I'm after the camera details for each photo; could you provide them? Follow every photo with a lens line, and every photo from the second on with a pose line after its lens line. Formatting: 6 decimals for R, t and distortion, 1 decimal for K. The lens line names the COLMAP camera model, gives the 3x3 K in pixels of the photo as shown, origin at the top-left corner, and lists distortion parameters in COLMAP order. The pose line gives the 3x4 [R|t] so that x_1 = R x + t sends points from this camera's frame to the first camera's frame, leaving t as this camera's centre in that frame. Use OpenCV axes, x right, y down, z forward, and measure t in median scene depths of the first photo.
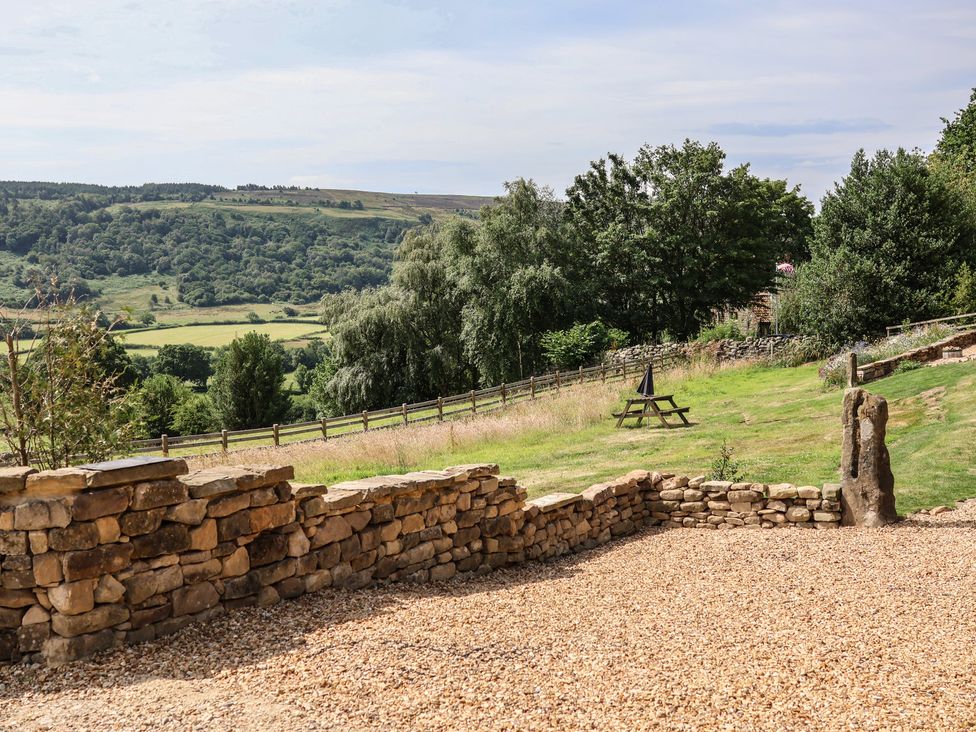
lens RADIAL K [[1043.7, 0, 476.0], [0, 1043.7, 350.7], [0, 0, 1]] dist [-0.055024, 0.000000]
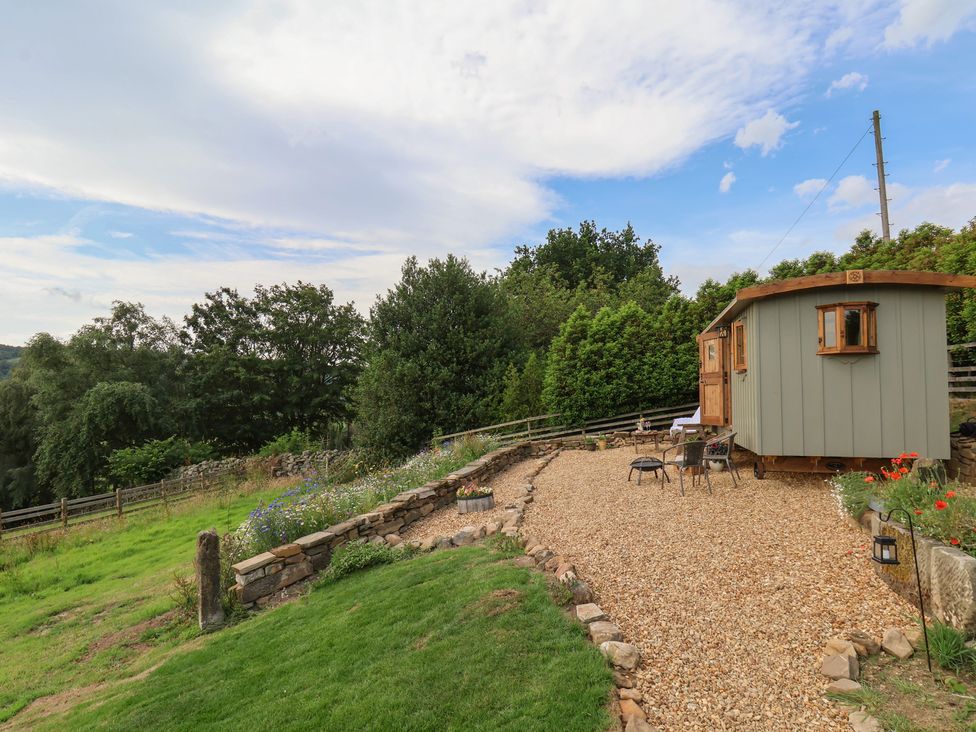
lens RADIAL K [[522.5, 0, 482.2], [0, 522.5, 368.9], [0, 0, 1]] dist [-0.003148, -0.009542]
pose [[0.935749, 0.017368, 0.352239, 0.376788], [0.033771, 0.989784, -0.138518, -0.024107], [-0.351046, 0.141514, 0.925603, 0.765296]]
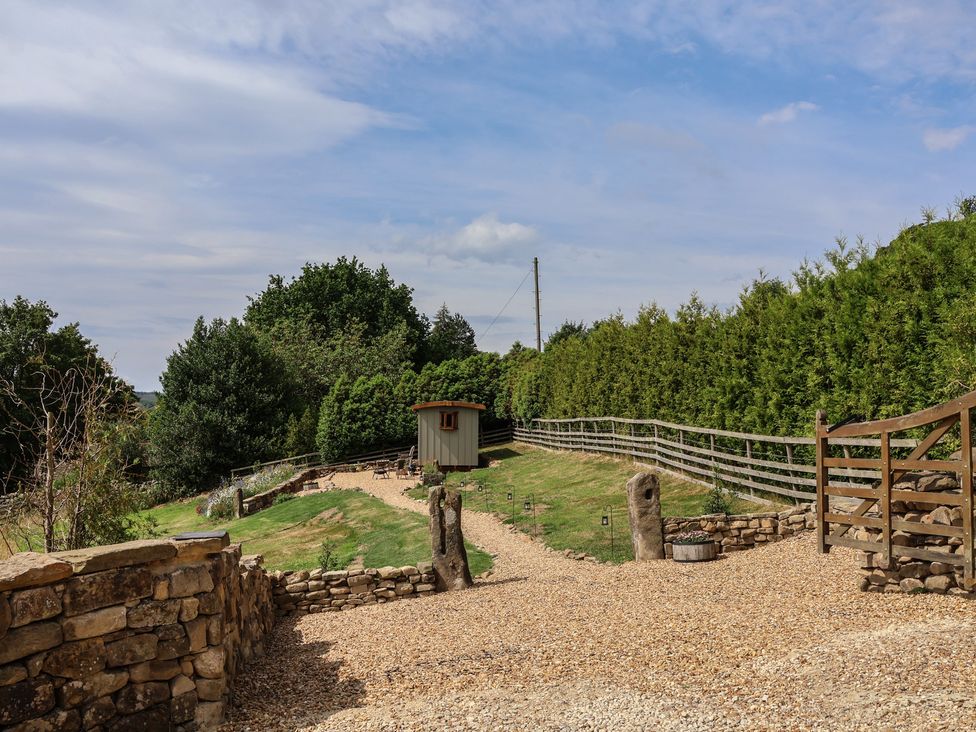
lens RADIAL K [[961.4, 0, 495.3], [0, 961.4, 369.1], [0, 0, 1]] dist [-0.077596, 0.000000]
pose [[0.733948, 0.042016, 0.677905, -0.154197], [0.054919, 0.991146, -0.120890, 0.014970], [-0.676982, 0.125957, 0.725141, 0.017267]]
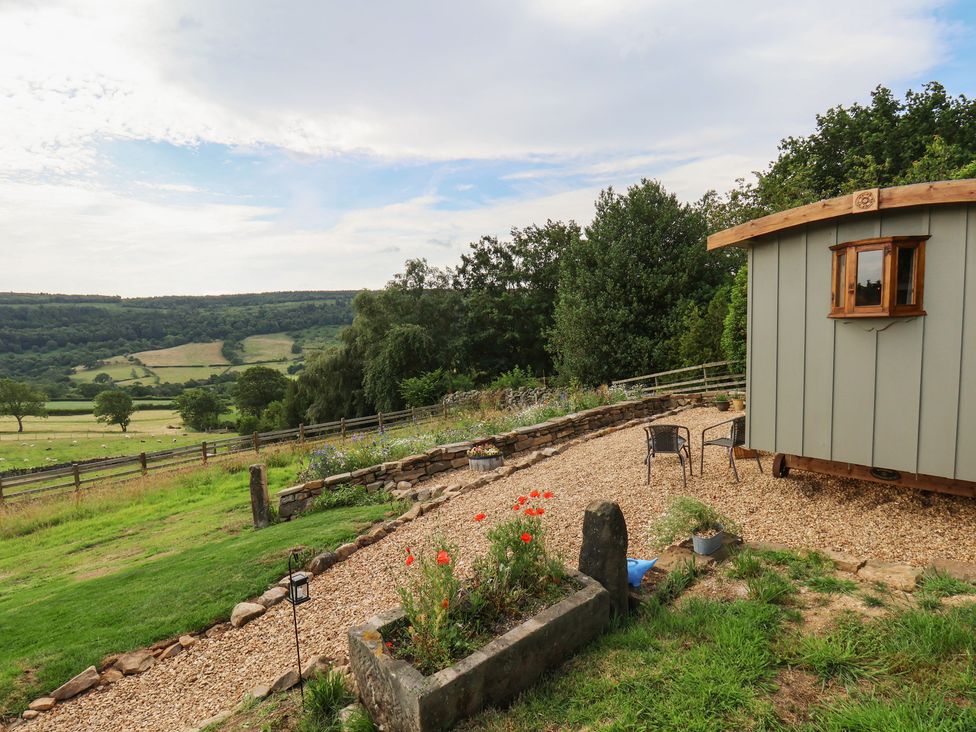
lens RADIAL K [[522.5, 0, 485.2], [0, 522.5, 379.1], [0, 0, 1]] dist [-0.003148, -0.009542]
pose [[0.973852, -0.009461, -0.226987, 0.534256], [0.012312, 0.999862, 0.011146, -0.042104], [0.226850, -0.013649, 0.973834, 0.746934]]
